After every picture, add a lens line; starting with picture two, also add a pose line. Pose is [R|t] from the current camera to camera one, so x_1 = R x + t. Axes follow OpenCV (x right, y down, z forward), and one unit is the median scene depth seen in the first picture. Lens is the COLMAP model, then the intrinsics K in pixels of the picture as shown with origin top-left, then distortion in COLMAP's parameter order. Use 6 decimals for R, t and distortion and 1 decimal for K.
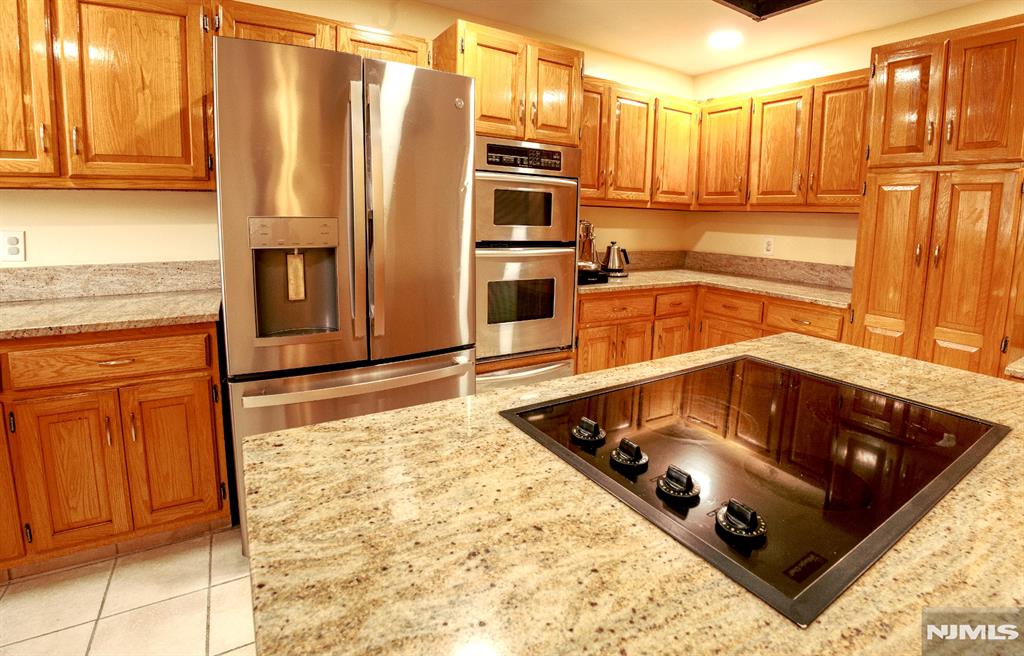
lens RADIAL K [[461.8, 0, 511.1], [0, 461.8, 272.1], [0, 0, 1]] dist [-0.073200, 0.009530]
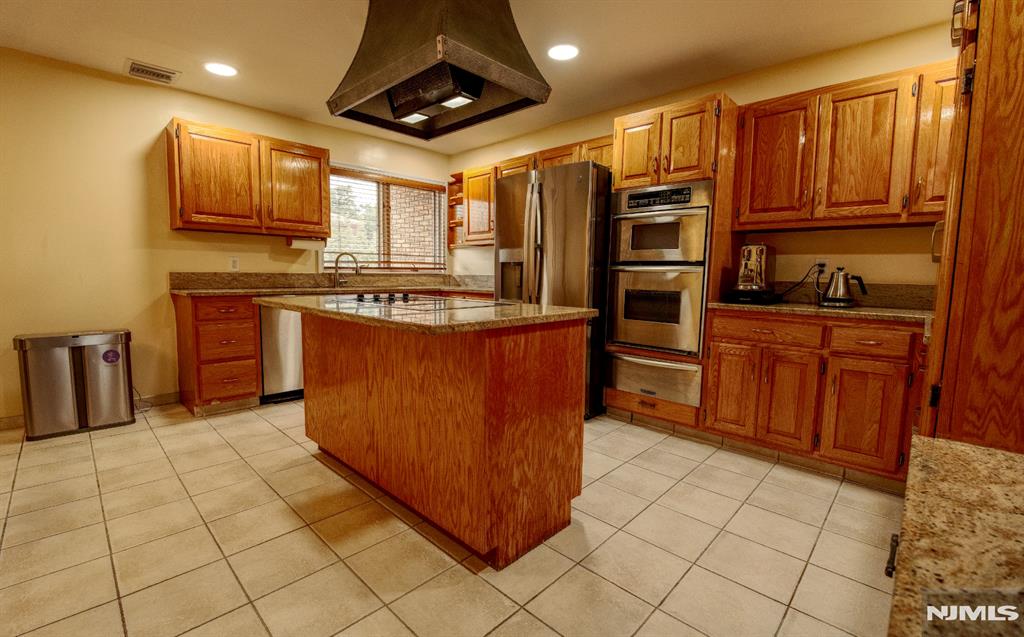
lens RADIAL K [[436.4, 0, 506.8], [0, 436.4, 313.0], [0, 0, 1]] dist [-0.008421, -0.000208]
pose [[0.265032, 0.072915, -0.961479, 1.442033], [-0.122628, 0.991589, 0.041396, 0.105544], [0.956410, 0.106933, 0.271744, 0.327652]]
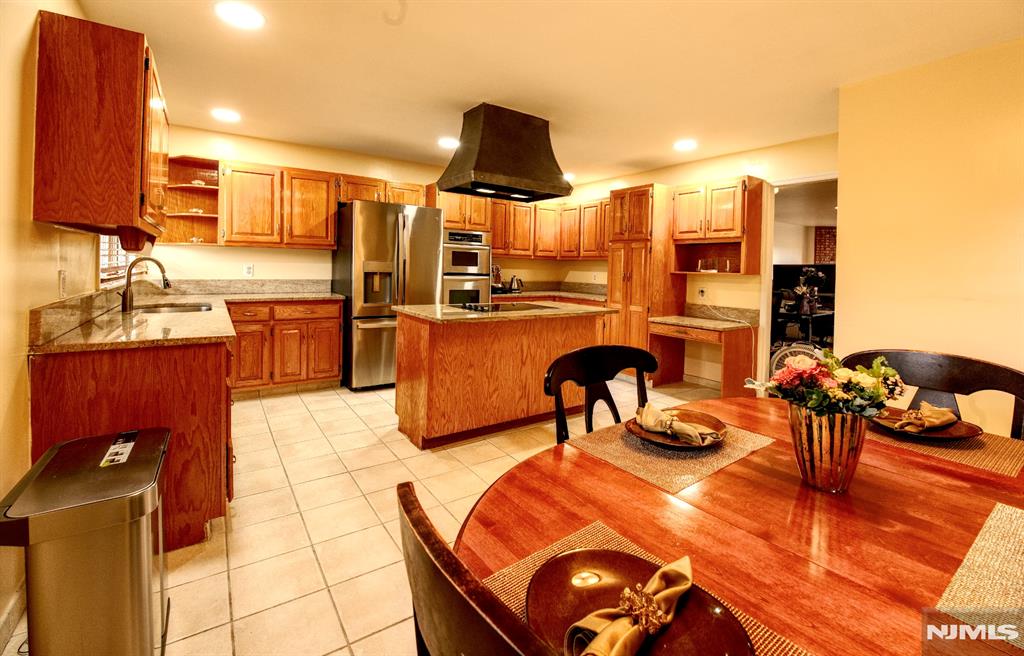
lens RADIAL K [[439.5, 0, 512.9], [0, 439.5, 268.0], [0, 0, 1]] dist [0.000722, -0.012886]
pose [[0.997722, 0.004998, 0.067273, 0.150766], [0.002901, 0.993151, -0.116801, 0.212212], [-0.067396, 0.116730, 0.990874, -1.524036]]
